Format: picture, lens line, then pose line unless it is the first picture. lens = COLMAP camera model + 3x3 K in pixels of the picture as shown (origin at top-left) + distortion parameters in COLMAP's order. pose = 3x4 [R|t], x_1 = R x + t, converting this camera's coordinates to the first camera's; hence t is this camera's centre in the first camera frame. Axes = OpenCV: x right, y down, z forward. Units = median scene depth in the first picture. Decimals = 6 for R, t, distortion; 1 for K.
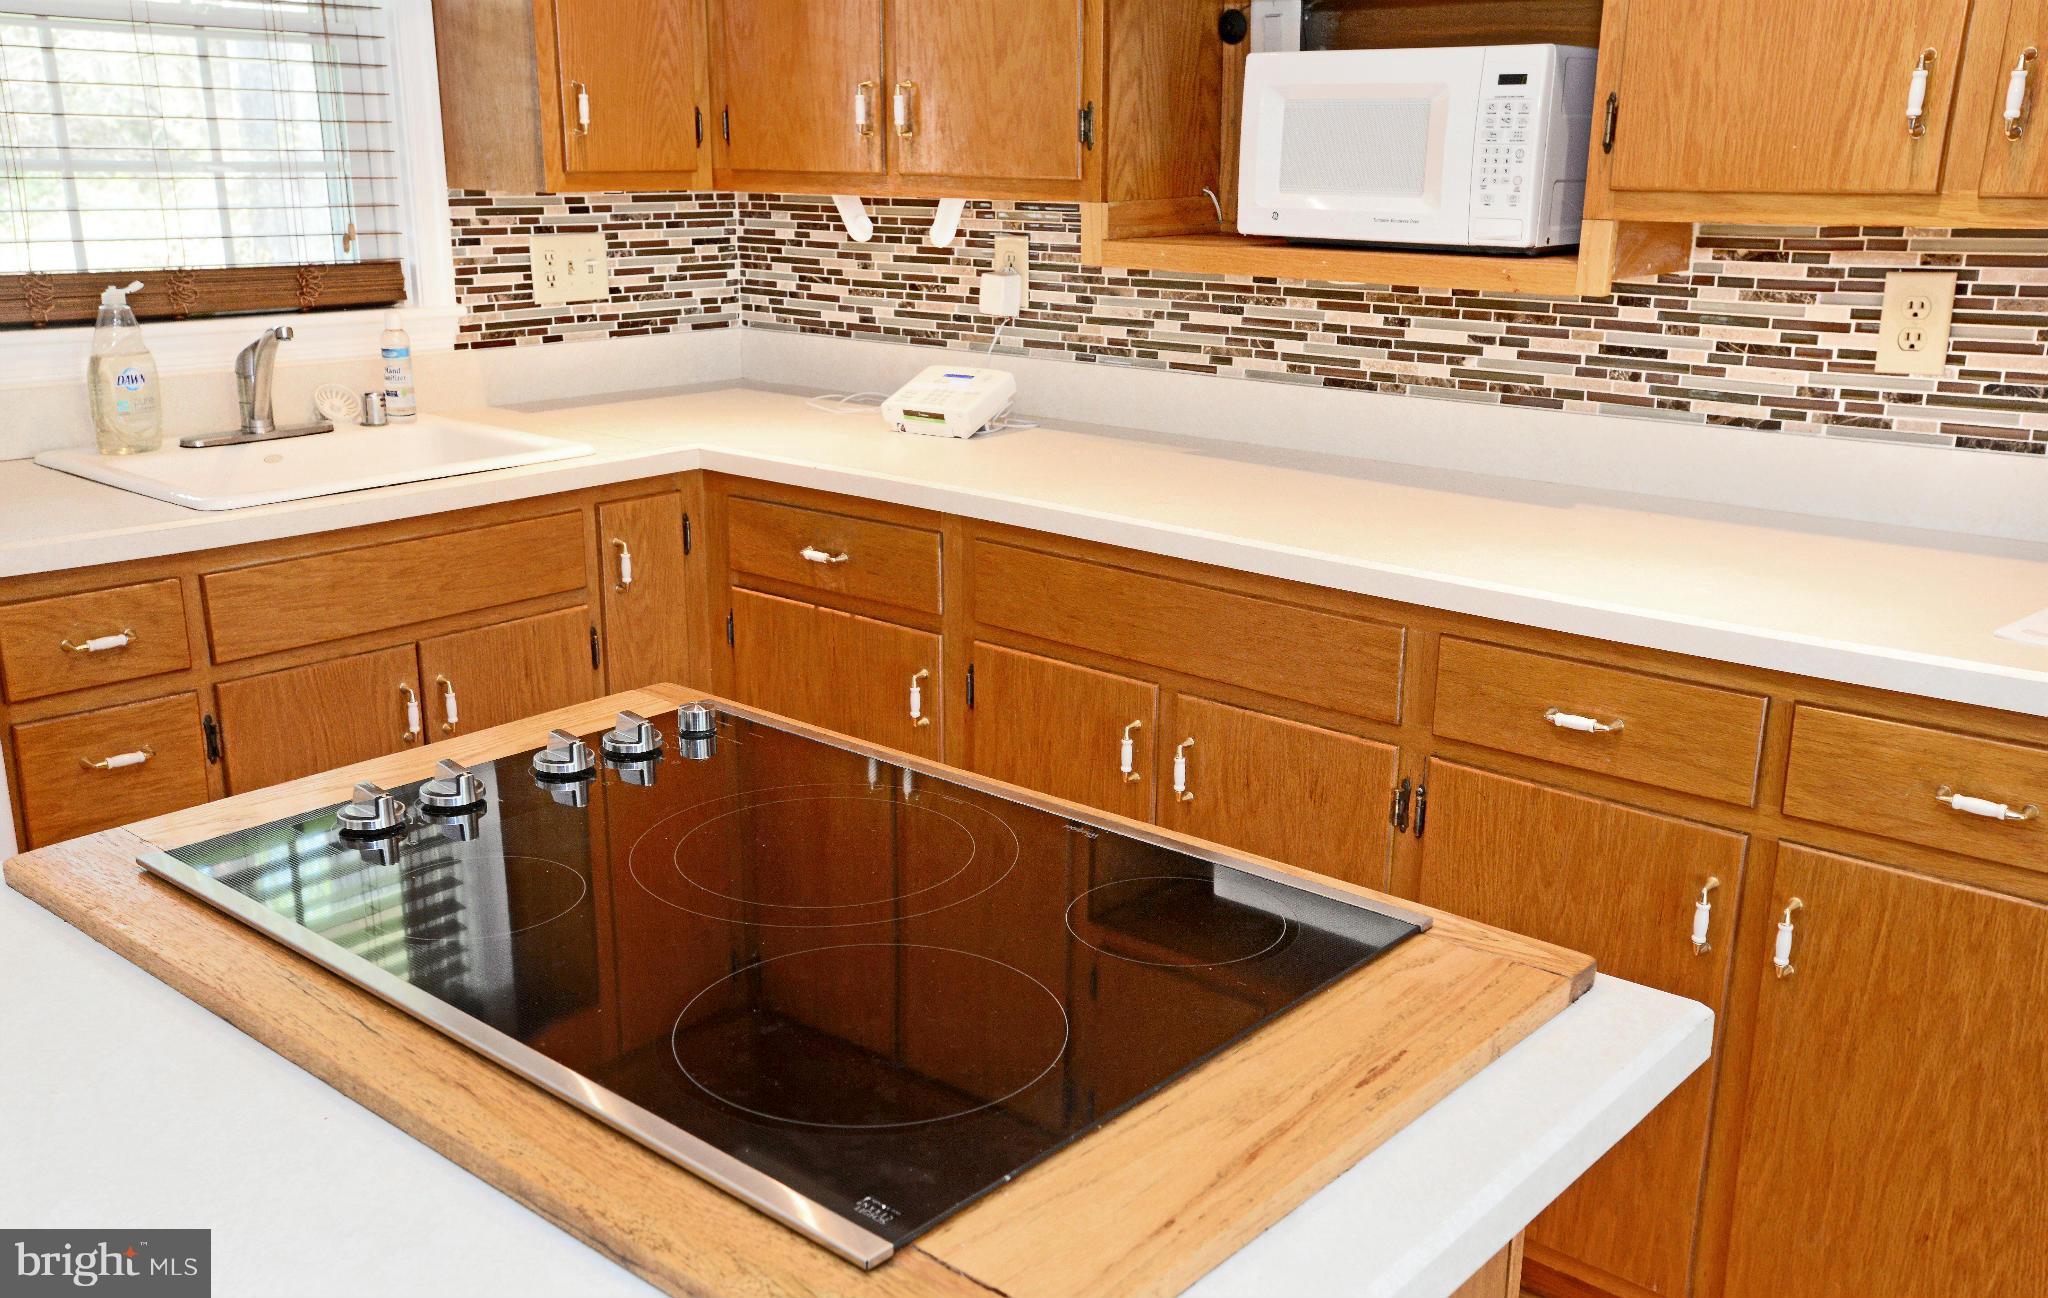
lens RADIAL K [[1838.9, 0, 1023.9], [0, 1838.9, 652.3], [0, 0, 1]] dist [0.067568, 0.013921]
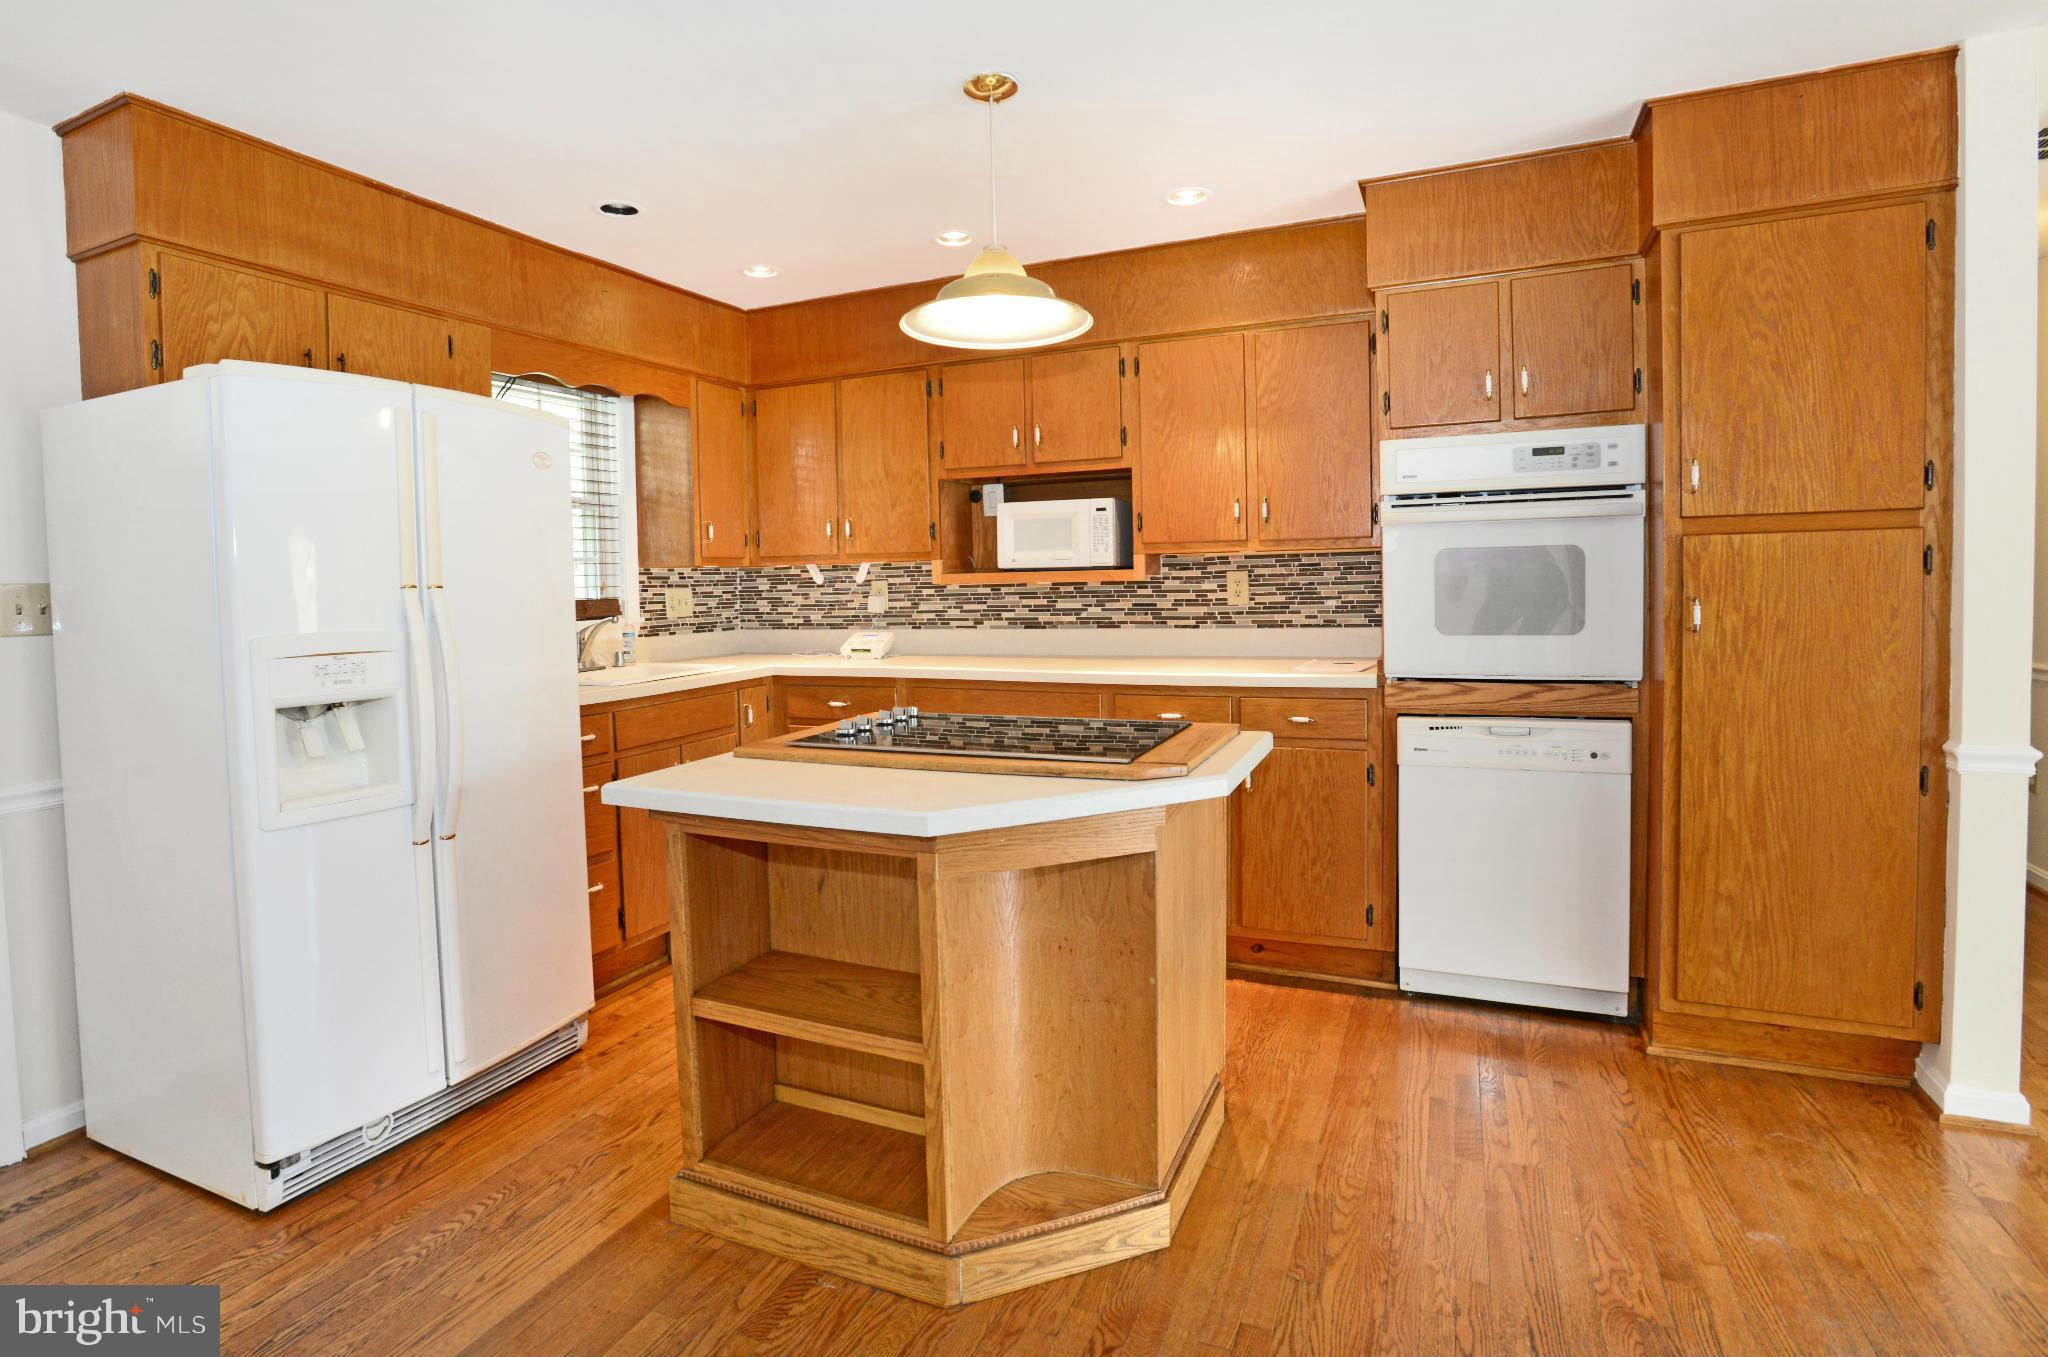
lens RADIAL K [[970.3, 0, 1007.6], [0, 970.3, 609.5], [0, 0, 1]] dist [-0.004860, -0.000236]
pose [[0.955850, -0.037123, 0.291502, -0.239352], [0.104321, 0.970242, -0.218512, 0.115586], [-0.274715, 0.239274, 0.931278, -0.238214]]
